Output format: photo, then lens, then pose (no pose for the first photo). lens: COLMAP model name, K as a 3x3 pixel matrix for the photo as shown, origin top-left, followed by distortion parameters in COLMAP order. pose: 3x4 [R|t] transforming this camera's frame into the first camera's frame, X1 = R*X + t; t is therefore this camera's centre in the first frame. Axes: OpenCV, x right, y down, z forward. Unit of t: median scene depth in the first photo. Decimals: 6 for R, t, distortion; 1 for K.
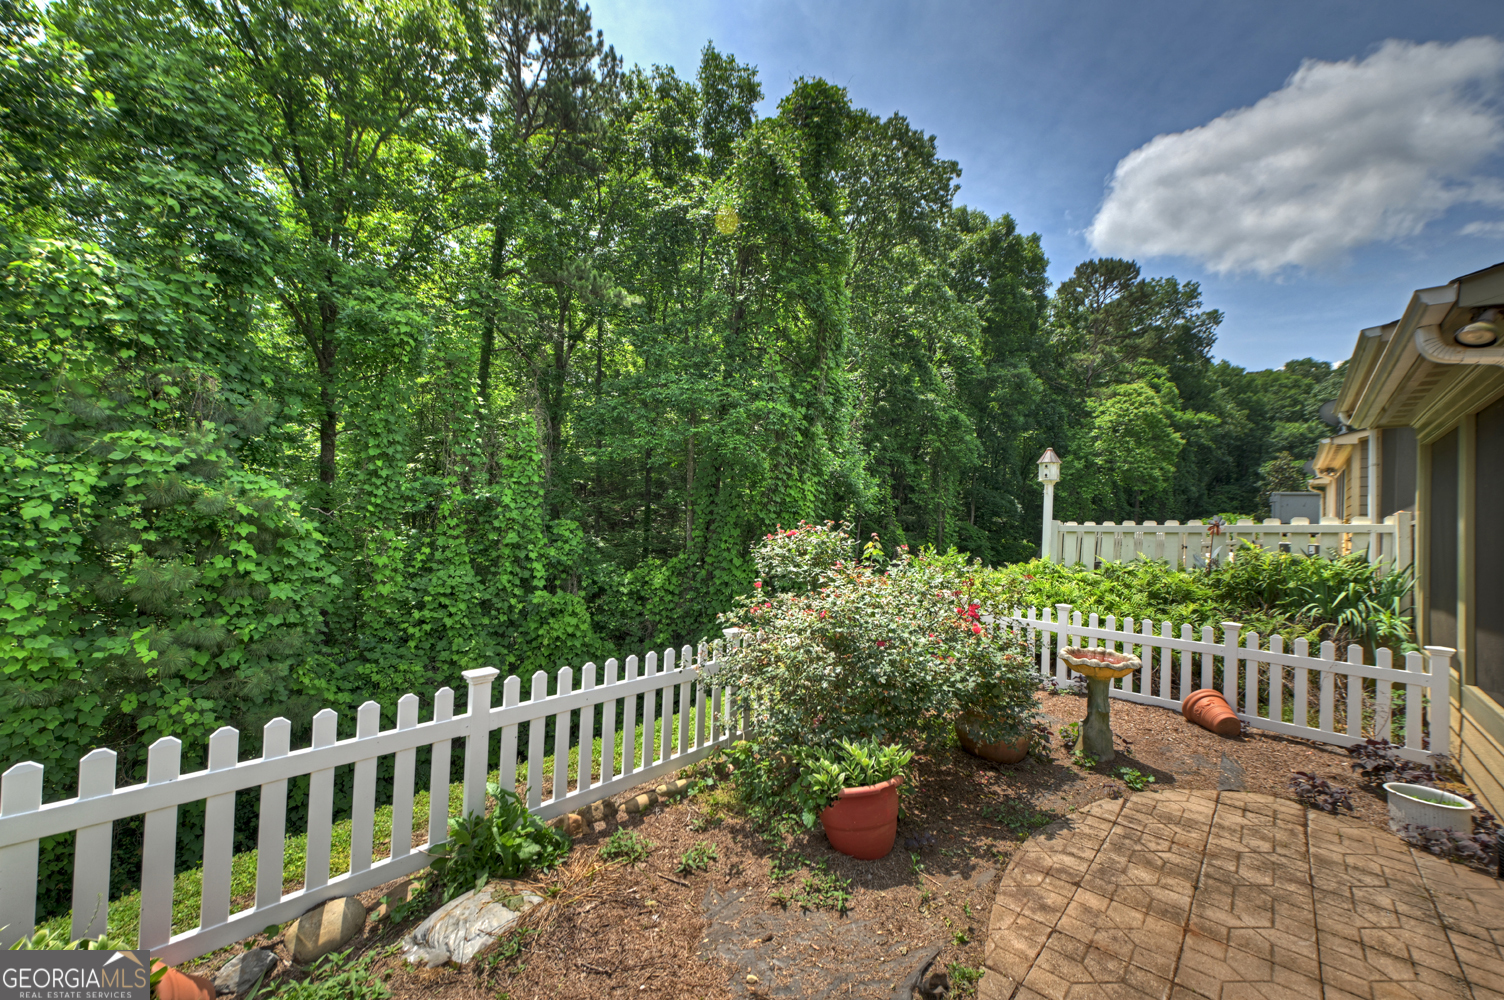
lens RADIAL K [[595.1, 0, 780.9], [0, 595.1, 514.2], [0, 0, 1]] dist [0.011764, -0.000027]
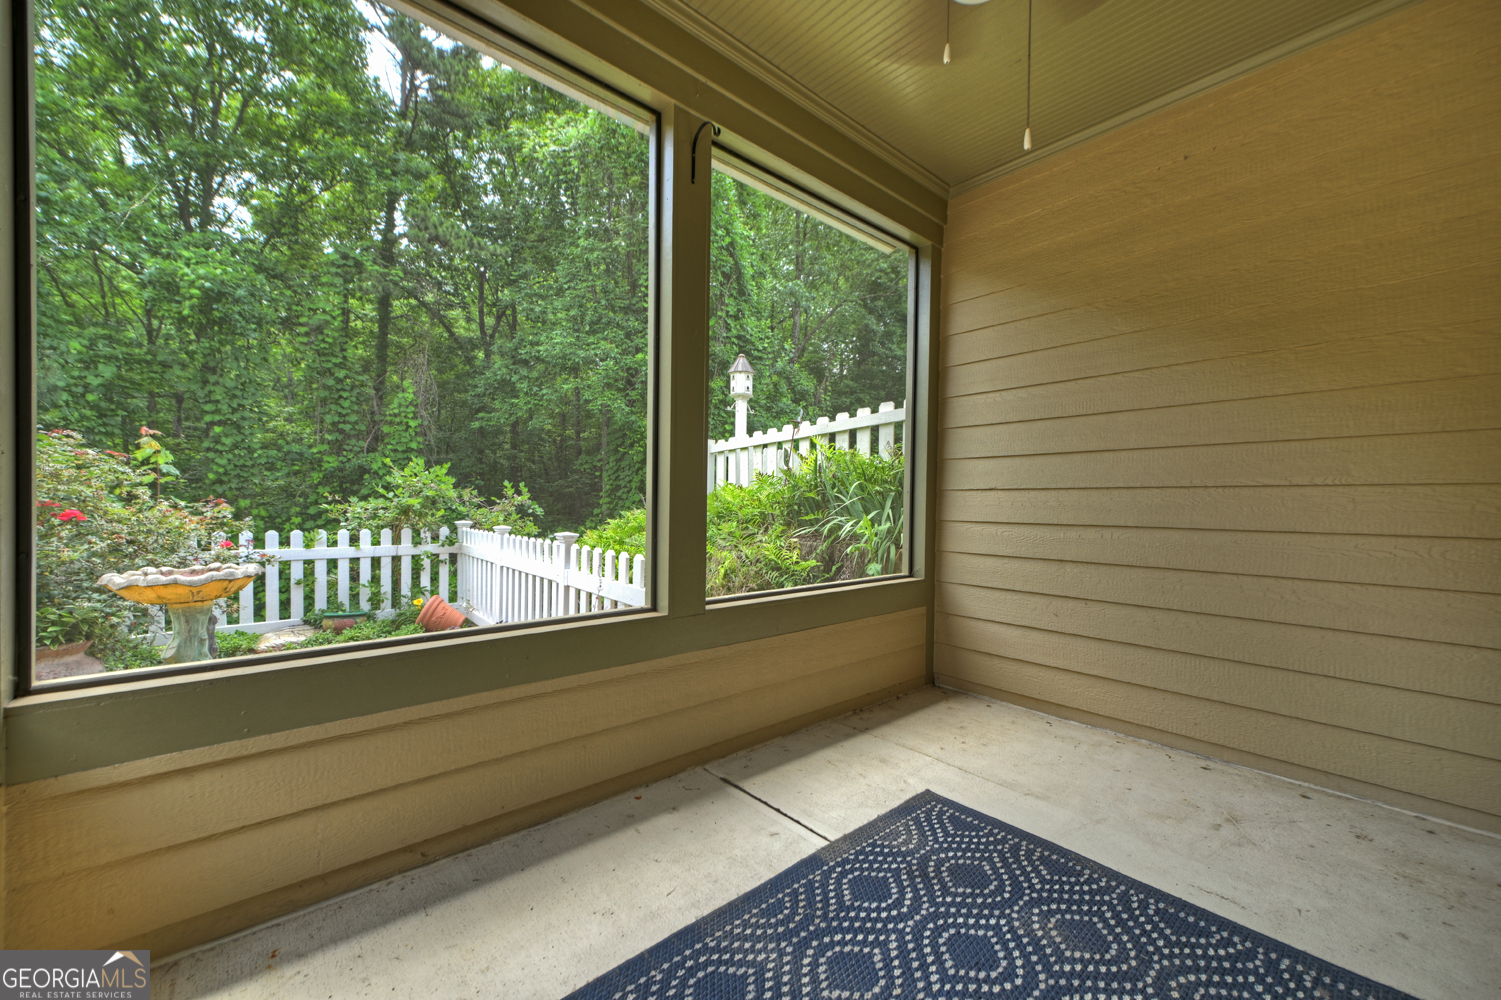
lens RADIAL K [[593.9, 0, 779.3], [0, 593.9, 514.2], [0, 0, 1]] dist [0.011764, -0.000027]
pose [[0.992685, -0.023050, -0.118514, 0.459100], [0.026453, 0.999279, 0.027219, 0.064920], [0.117801, -0.030155, 0.992579, 0.162041]]
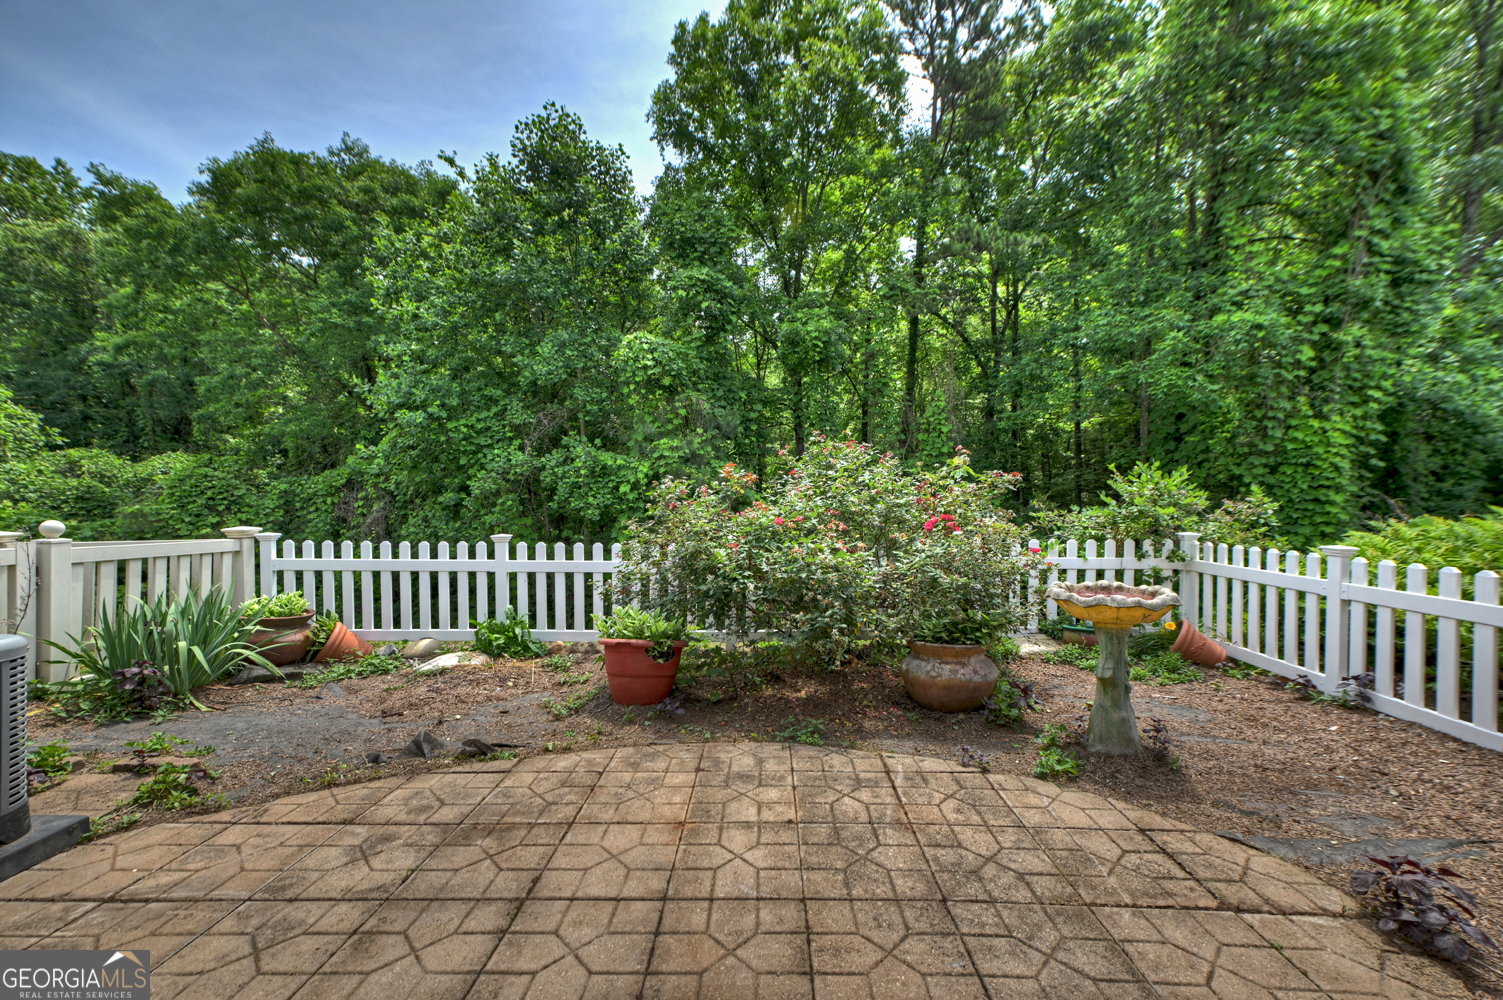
lens RADIAL K [[608.5, 0, 752.5], [0, 608.5, 507.6], [0, 0, 1]] dist [0.009540, 0.000396]
pose [[0.635075, -0.024040, -0.772076, 0.294744], [0.033765, 0.999424, -0.003344, 0.051410], [0.771712, -0.023946, 0.635521, 0.111345]]
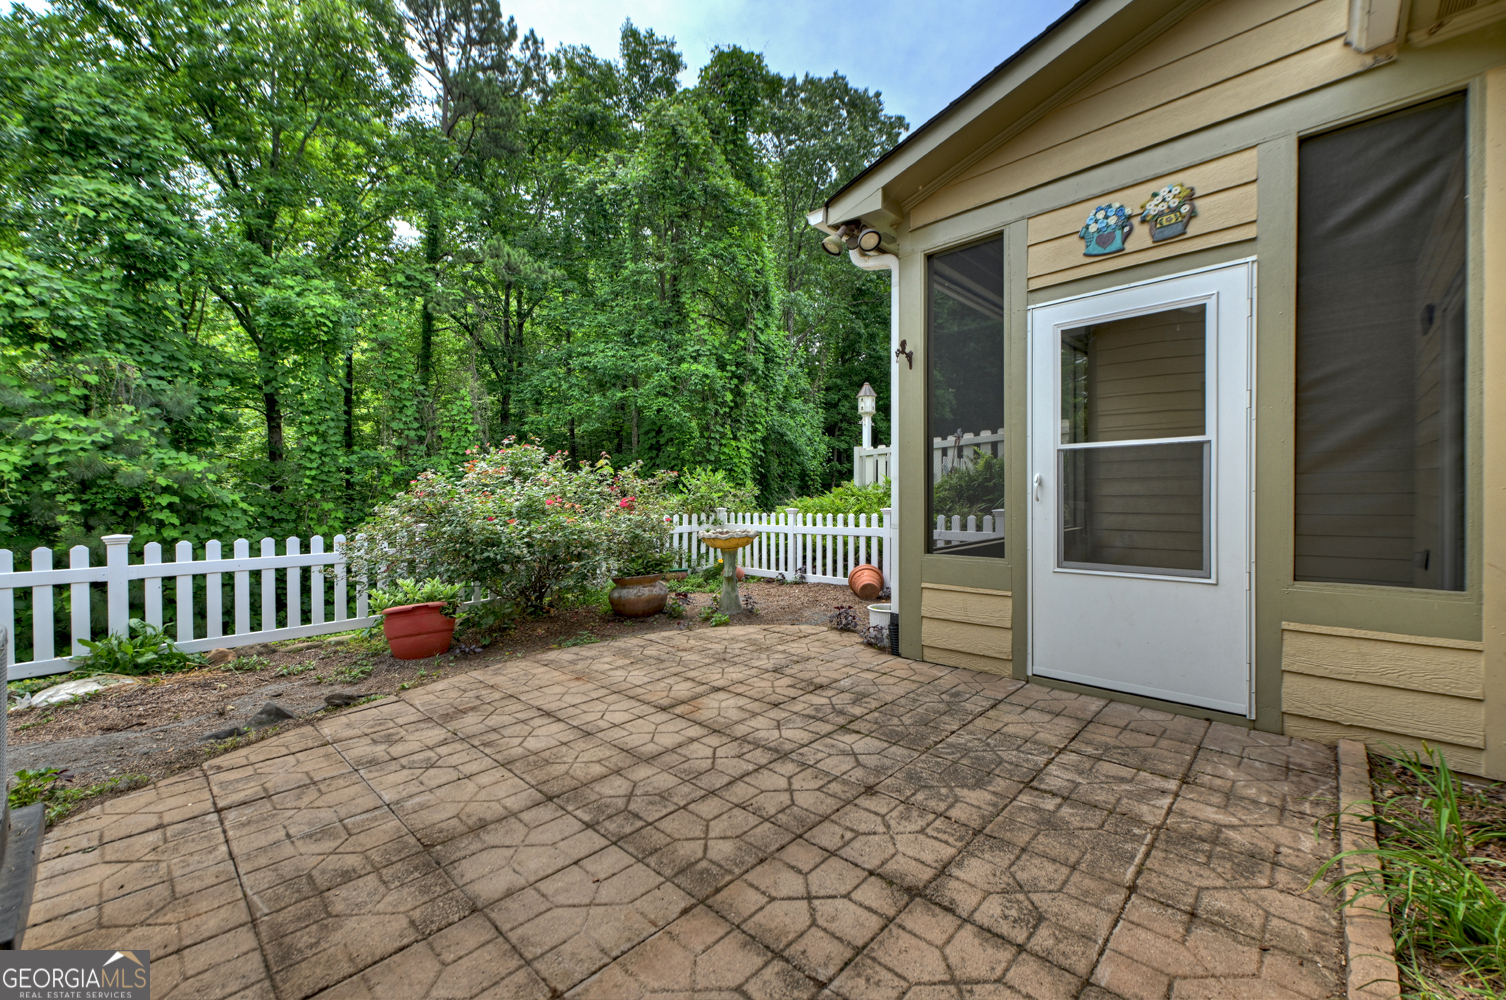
lens RADIAL K [[599.7, 0, 778.1], [0, 599.7, 493.0], [0, 0, 1]] dist [0.013509, 0.000026]
pose [[0.998033, -0.053519, -0.032655, 0.252917], [0.053955, 0.998464, 0.012608, 0.054198], [0.031930, -0.014345, 0.999387, -0.082741]]
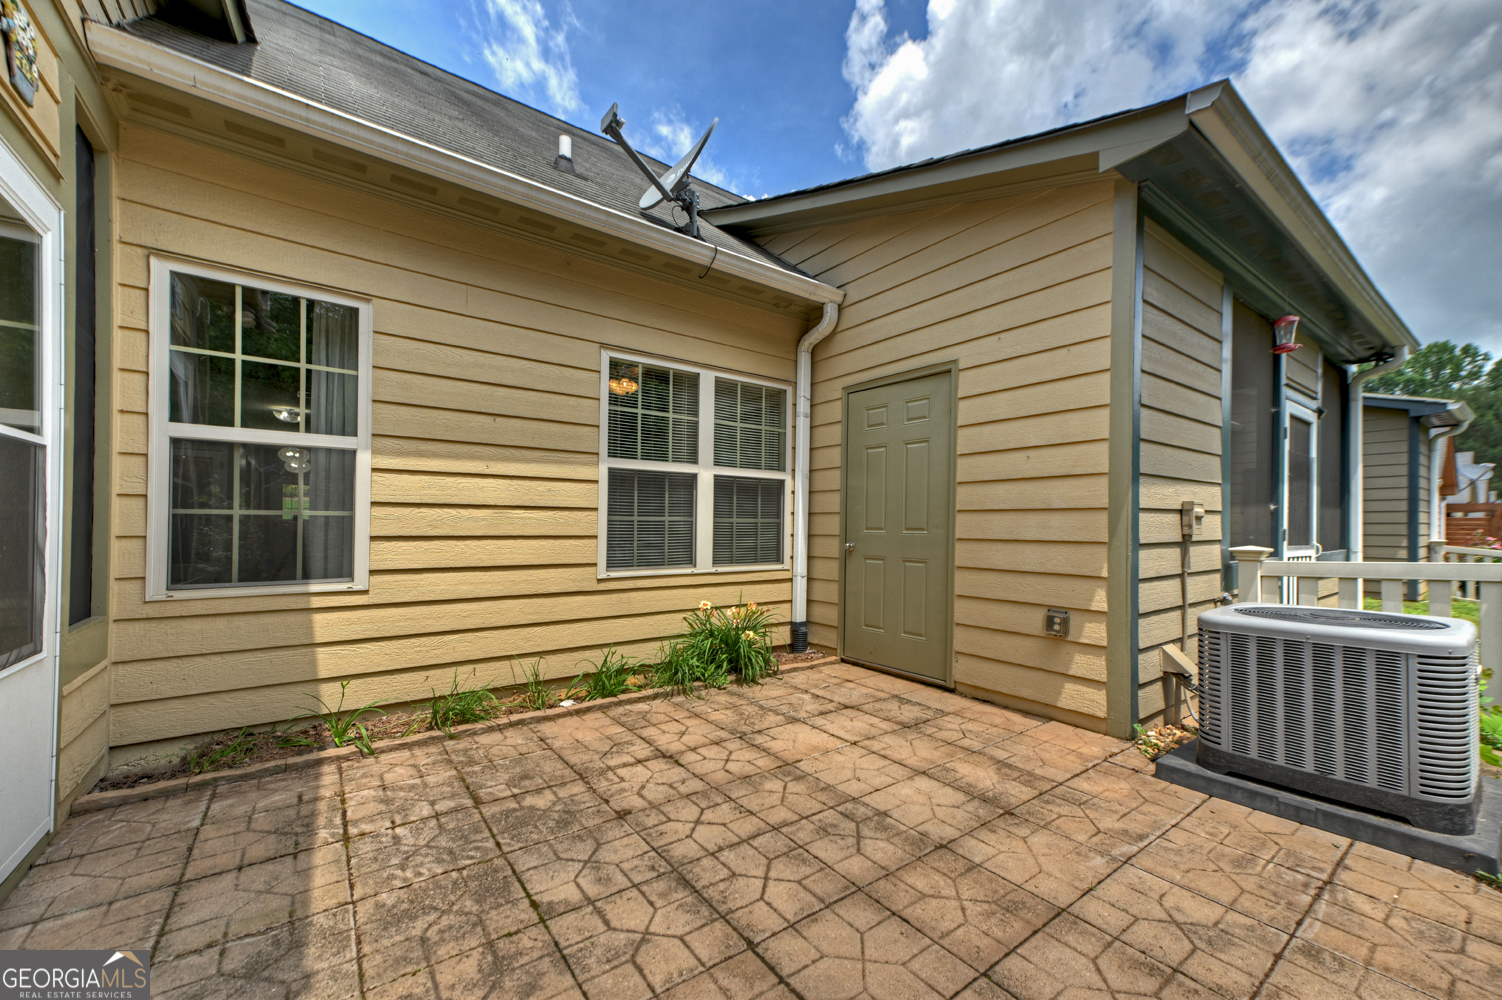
lens RADIAL K [[560.4, 0, 761.5], [0, 560.4, 525.1], [0, 0, 1]] dist [-0.000268, 0.000187]
pose [[-0.971789, -0.047750, 0.230967, 0.192912], [-0.050508, 0.998705, -0.006039, 0.056891], [-0.230380, -0.017534, -0.972943, 0.255932]]
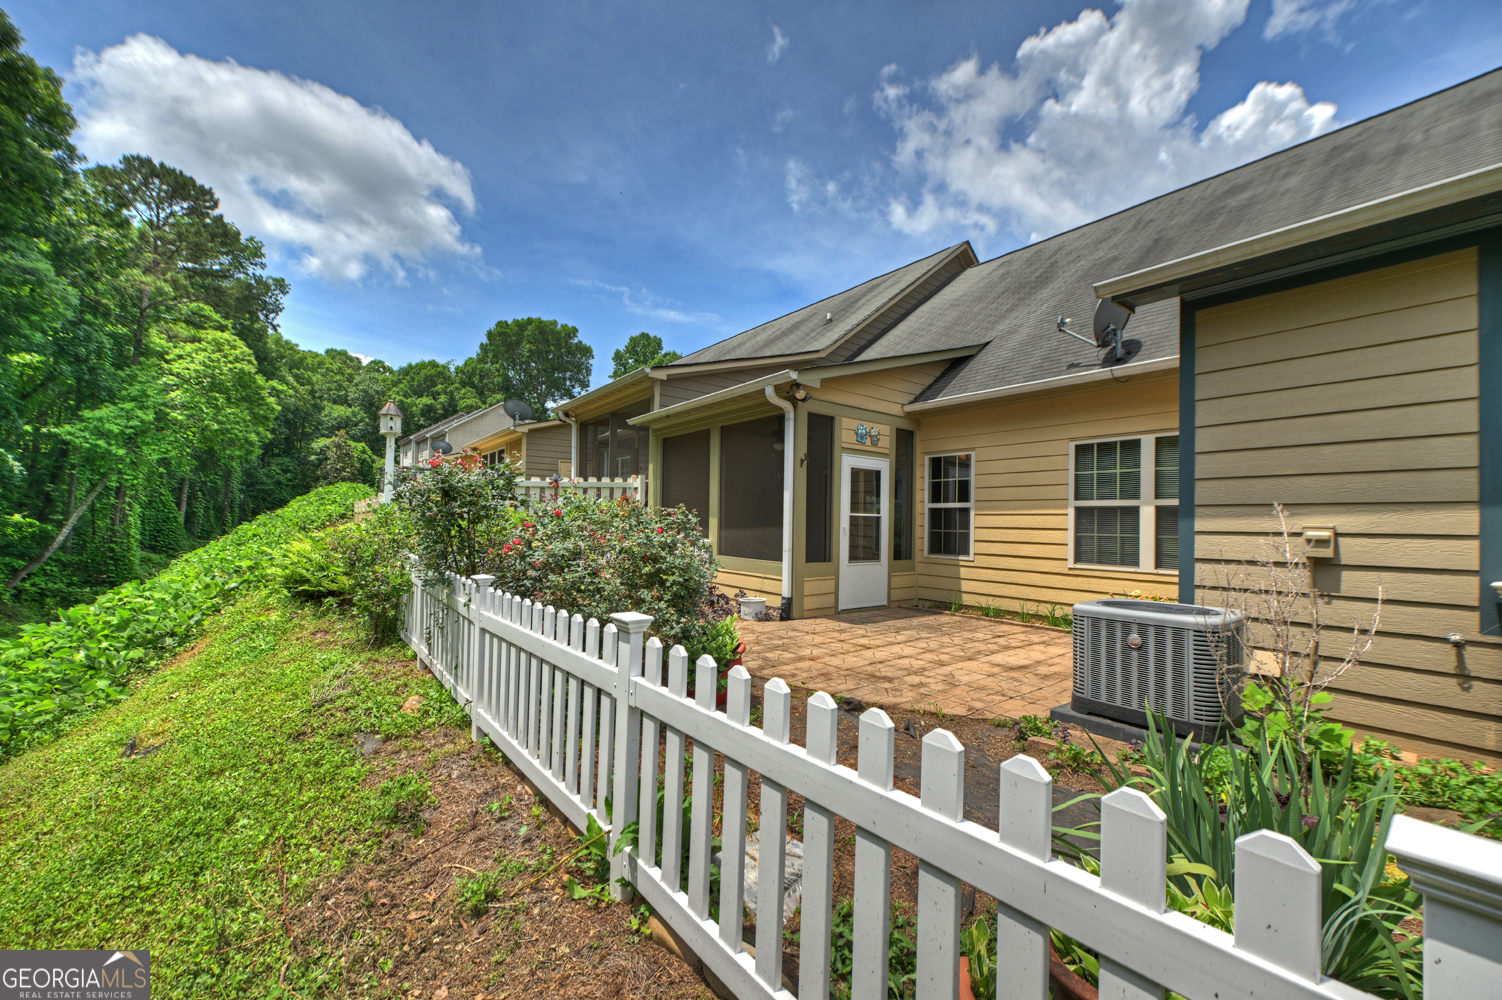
lens RADIAL K [[560.4, 0, 761.5], [0, 560.4, 525.1], [0, 0, 1]] dist [-0.000268, 0.000187]
pose [[0.204563, -0.041558, 0.977971, -0.259057], [-0.023715, 0.998595, 0.047395, 0.027349], [-0.978566, -0.032888, 0.203290, 0.164079]]
